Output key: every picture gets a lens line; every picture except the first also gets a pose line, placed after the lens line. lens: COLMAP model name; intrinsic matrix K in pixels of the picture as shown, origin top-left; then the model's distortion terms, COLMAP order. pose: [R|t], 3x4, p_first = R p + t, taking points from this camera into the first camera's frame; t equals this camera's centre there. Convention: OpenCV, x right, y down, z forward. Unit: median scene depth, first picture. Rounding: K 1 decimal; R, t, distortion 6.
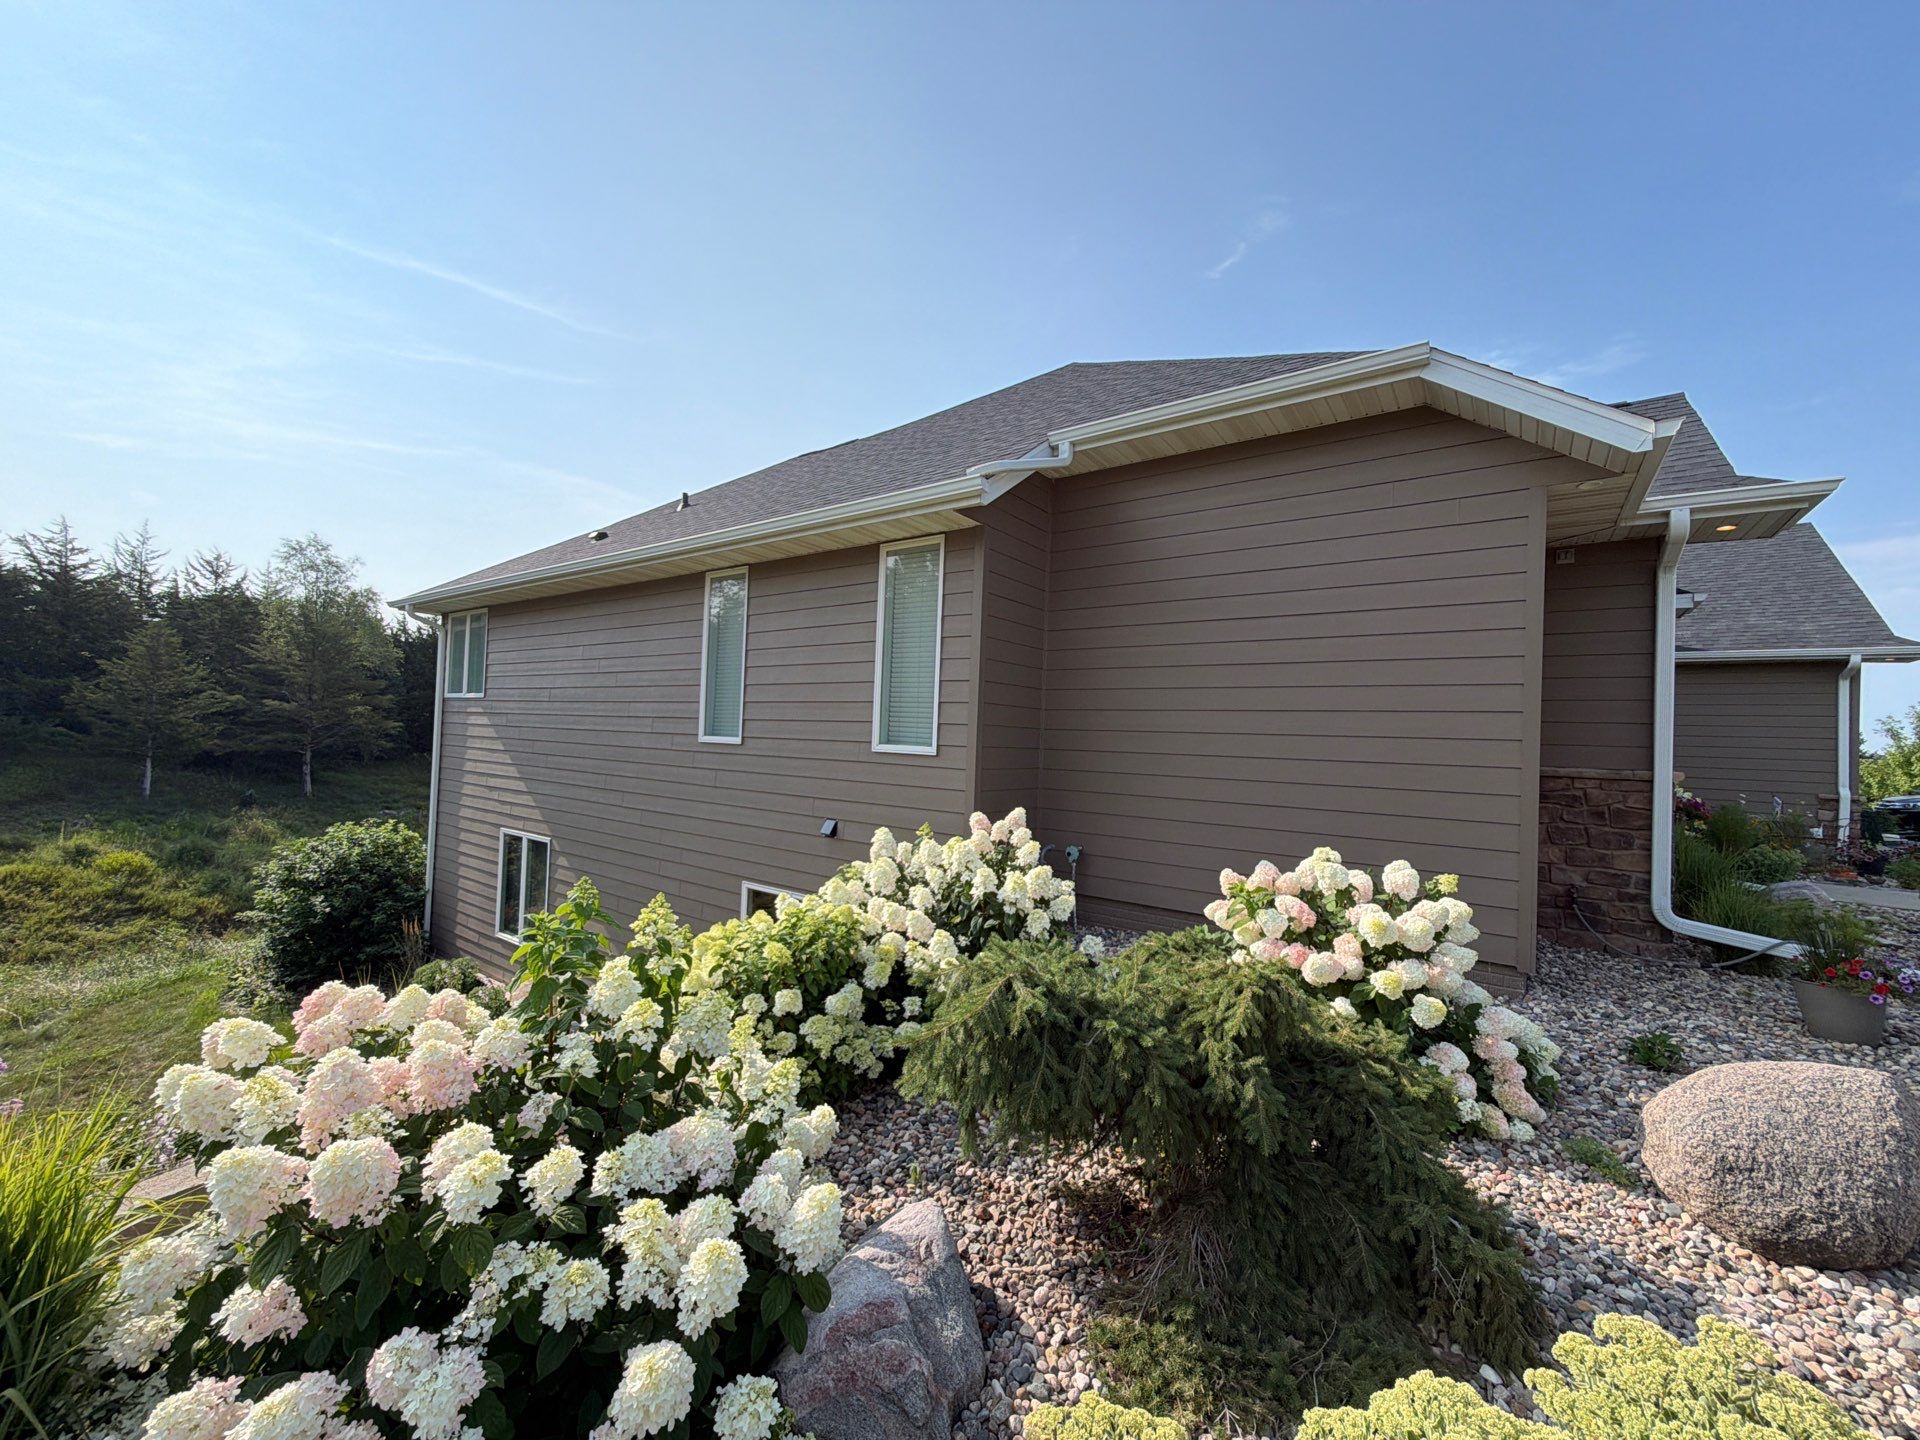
lens RADIAL K [[788.0, 0, 960.0], [0, 788.0, 720.0], [0, 0, 1]] dist [0.000662, 0.000225]
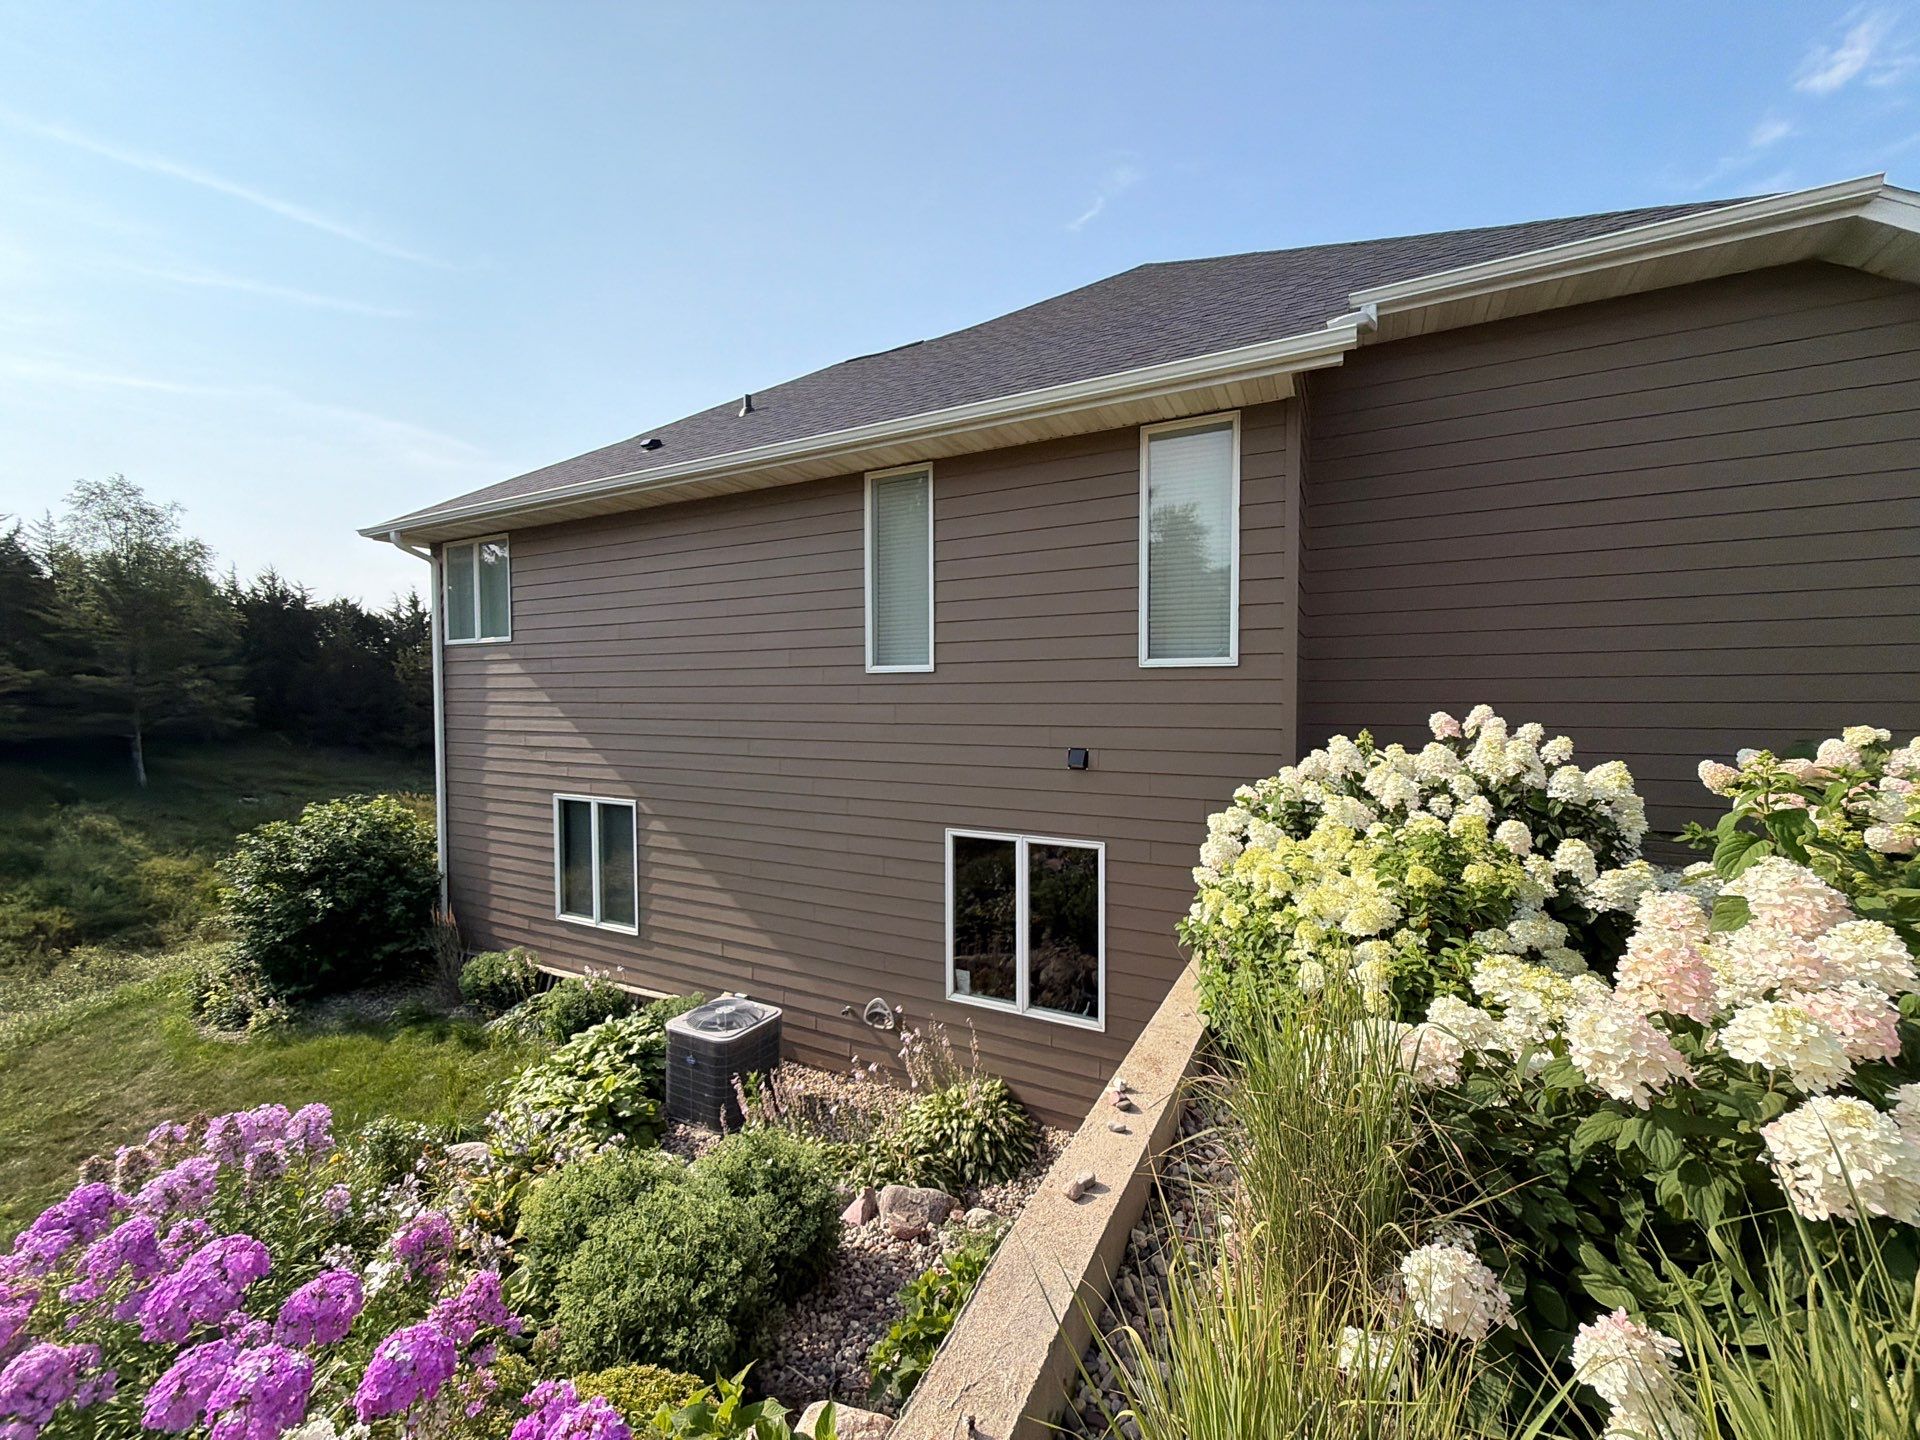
lens RADIAL K [[788.0, 0, 960.0], [0, 788.0, 720.0], [0, 0, 1]] dist [0.000662, 0.000225]
pose [[0.987986, -0.044541, 0.147989, -0.335484], [0.036276, 0.997652, 0.058089, 0.030481], [-0.150229, -0.052022, 0.987282, 0.125430]]
